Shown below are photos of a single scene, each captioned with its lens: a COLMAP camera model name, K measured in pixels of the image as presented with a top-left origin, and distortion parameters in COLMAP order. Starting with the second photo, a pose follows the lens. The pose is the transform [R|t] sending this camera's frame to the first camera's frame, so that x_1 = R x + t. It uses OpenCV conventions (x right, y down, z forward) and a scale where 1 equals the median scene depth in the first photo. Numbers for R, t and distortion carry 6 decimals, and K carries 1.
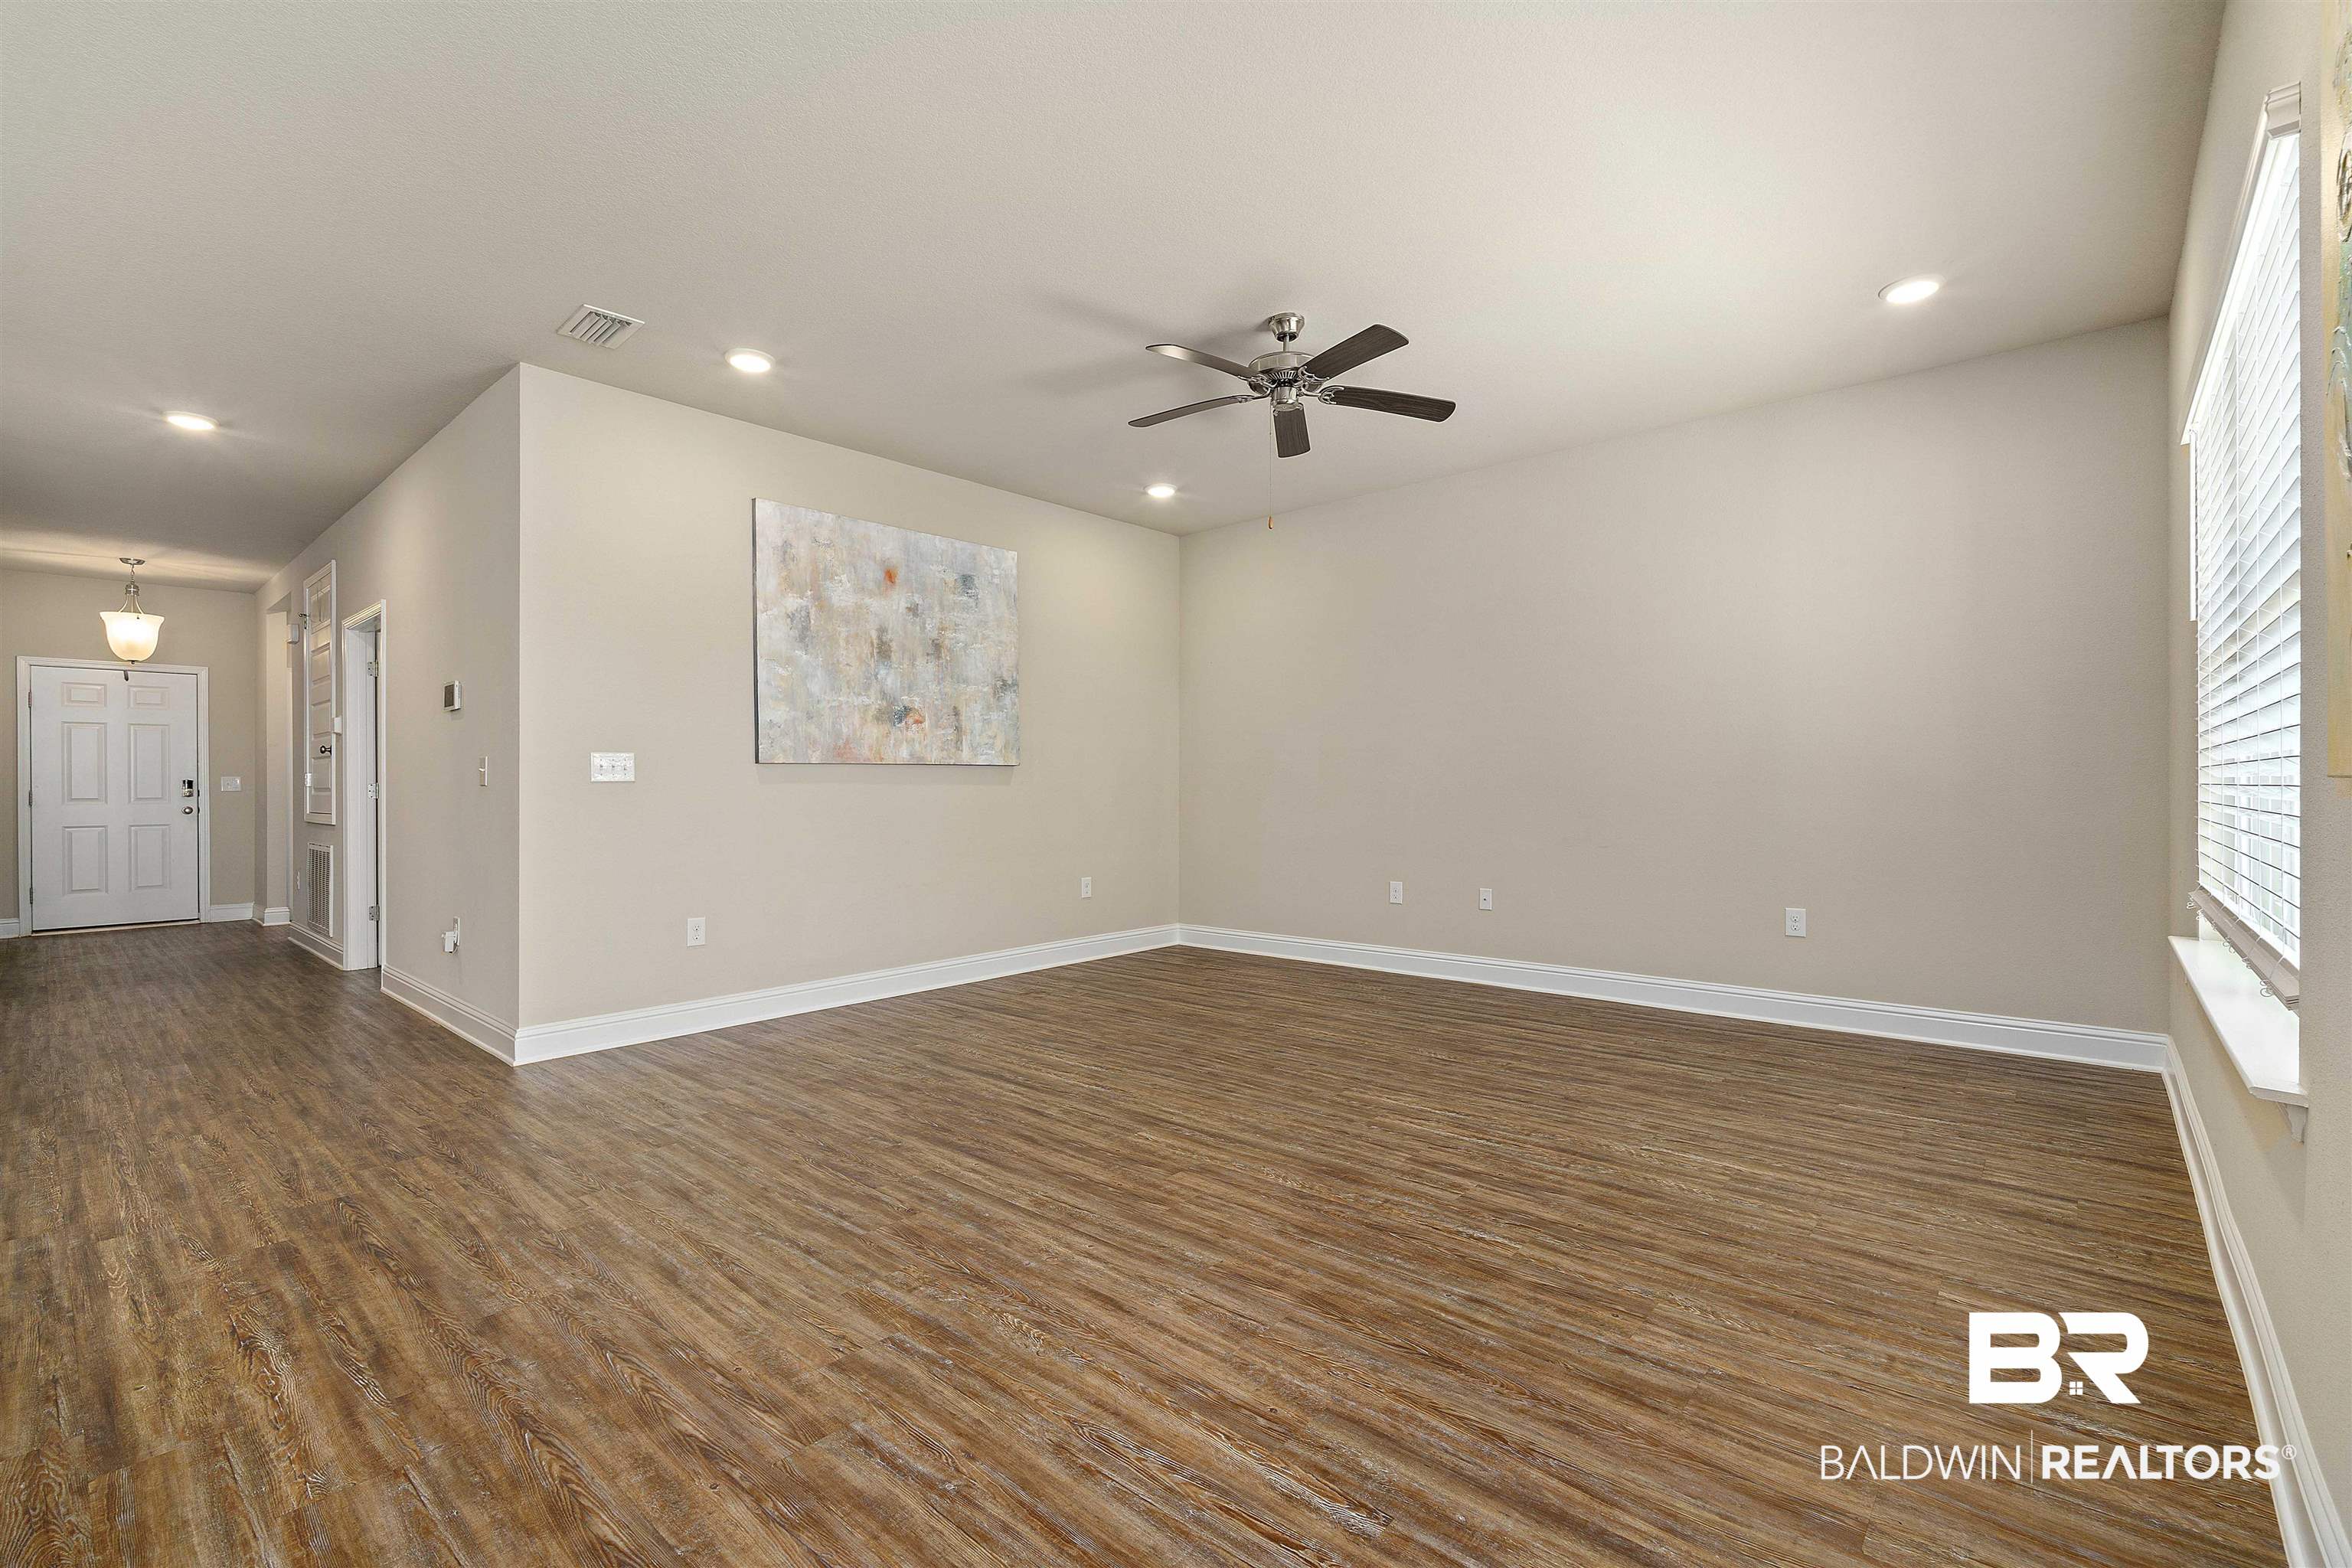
lens RADIAL K [[1032.4, 0, 1197.8], [0, 1032.4, 786.4], [0, 0, 1]] dist [0.001960, -0.000113]
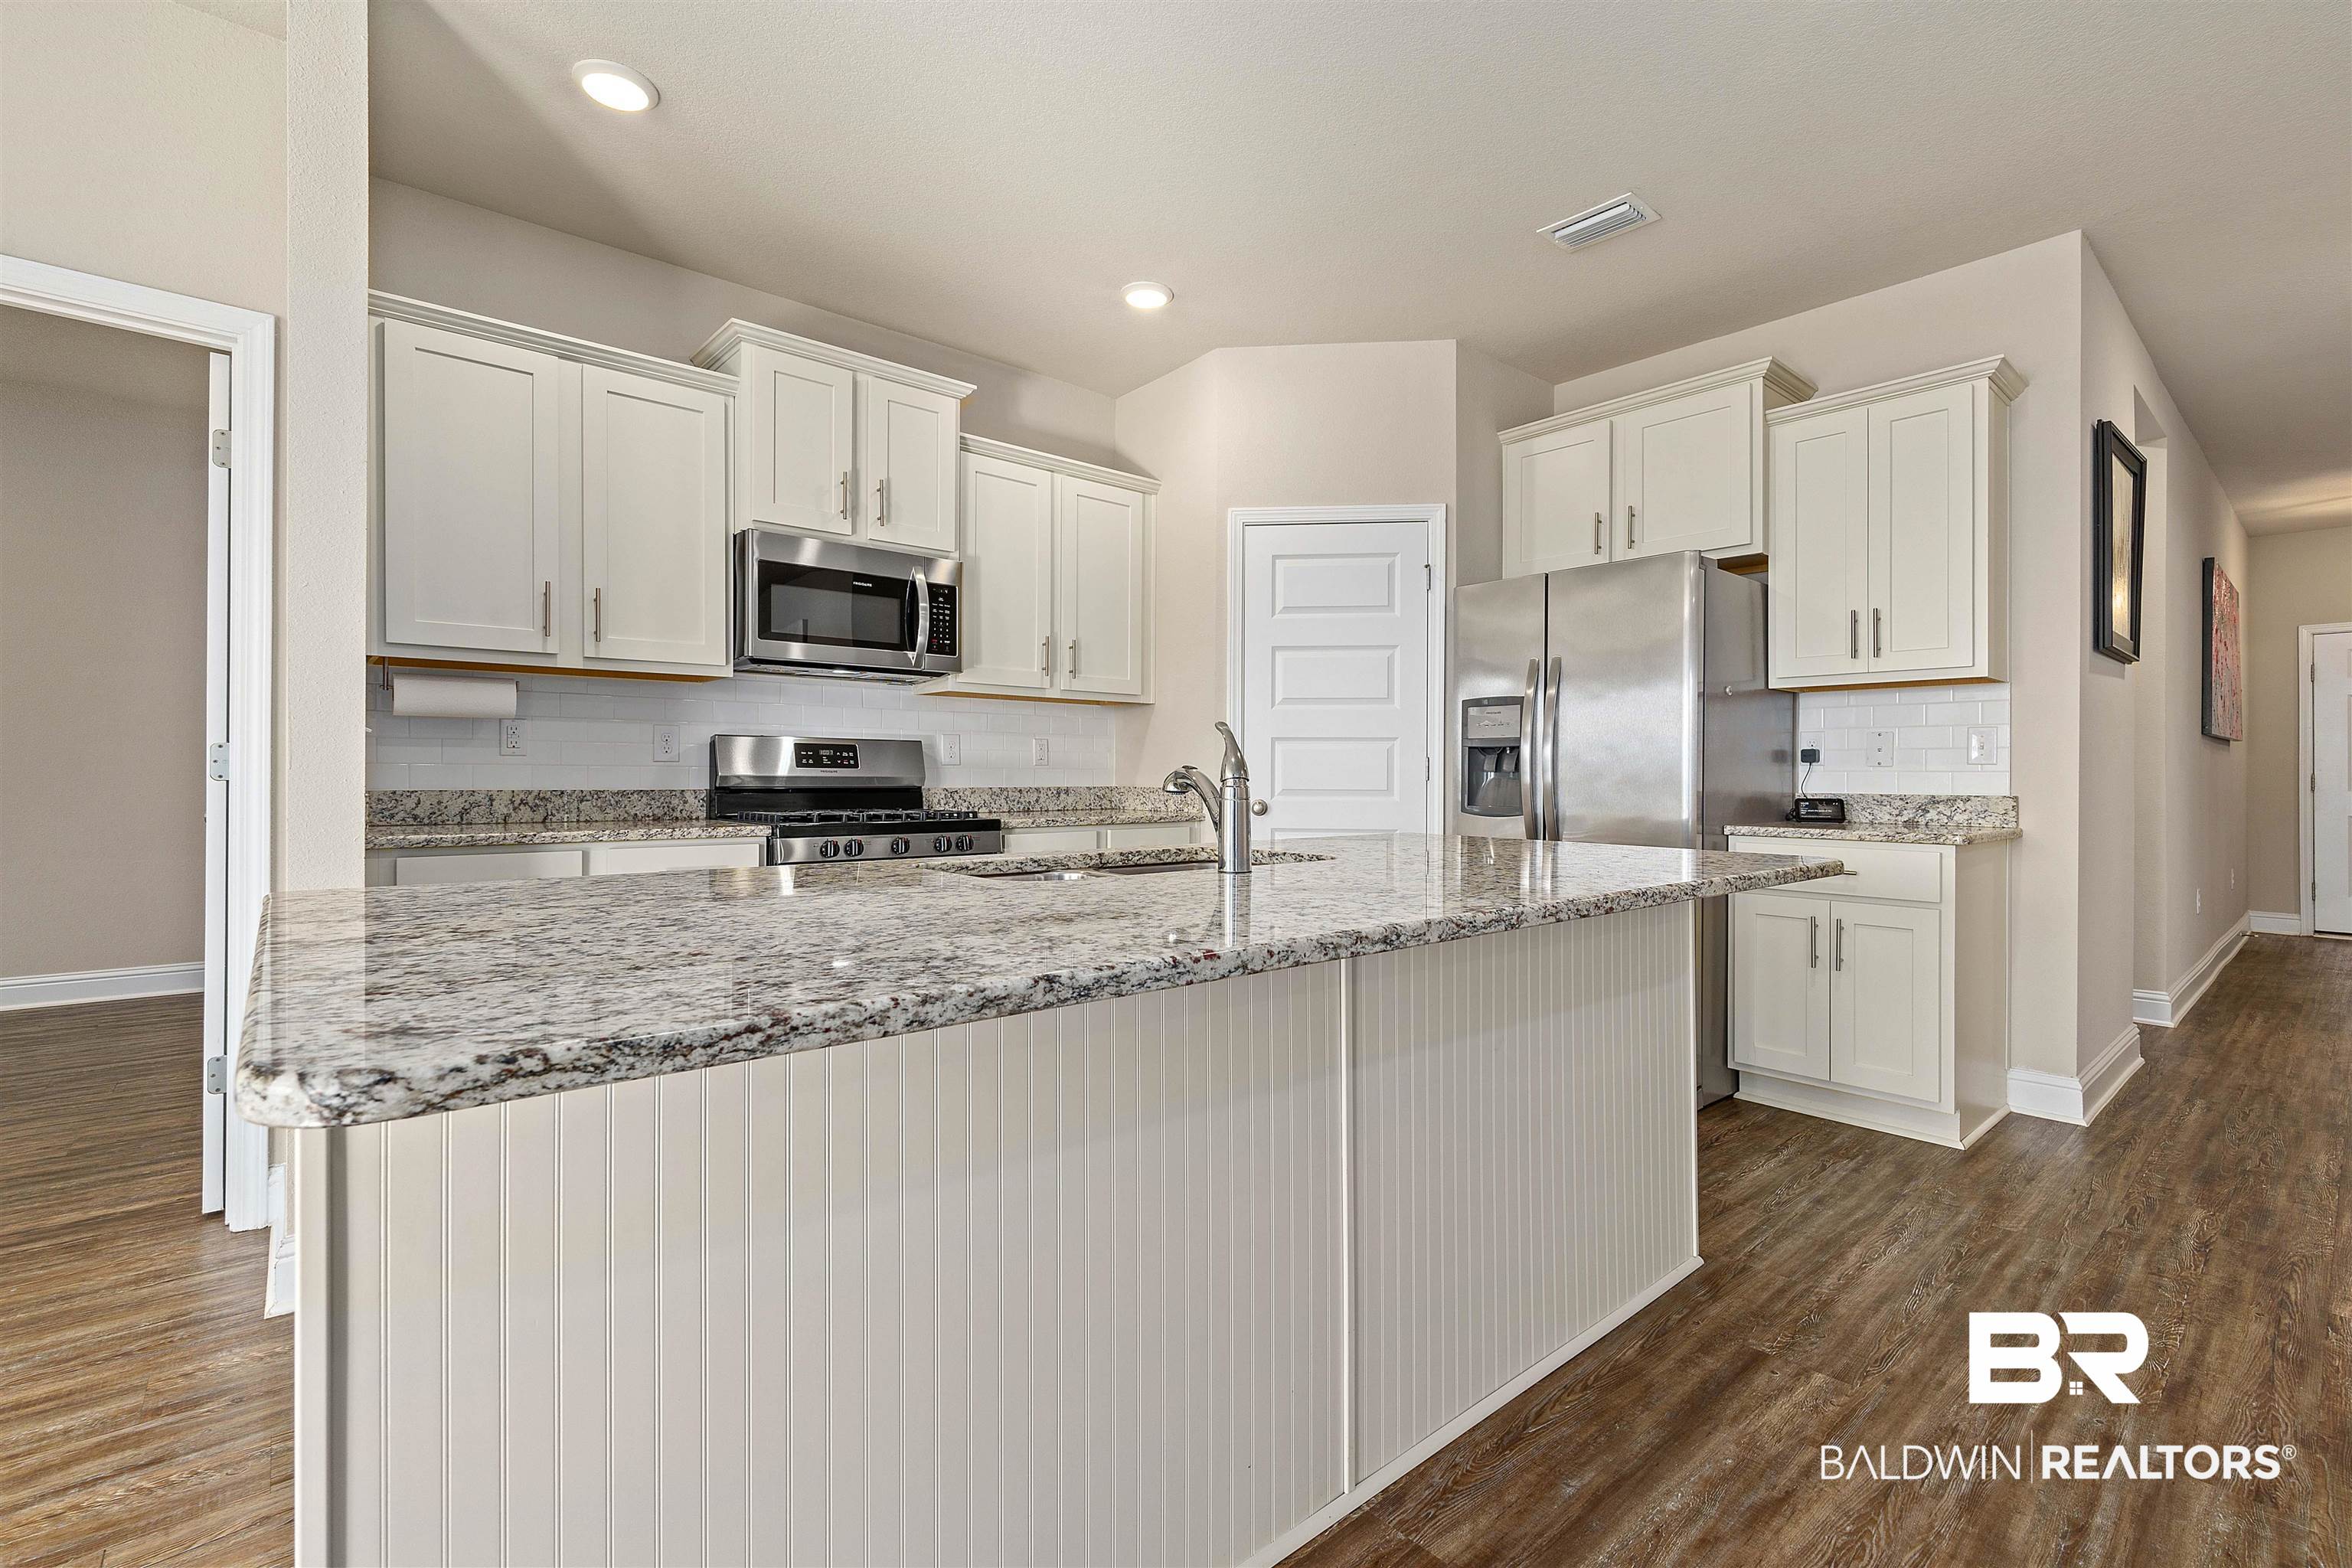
lens RADIAL K [[1032.4, 0, 1195.2], [0, 1032.4, 782.4], [0, 0, 1]] dist [0.001960, -0.000113]
pose [[-0.126010, 0.013677, -0.991935, -0.279071], [-0.005335, 0.999881, 0.014465, 0.006434], [0.992015, 0.007114, -0.125922, 0.363139]]
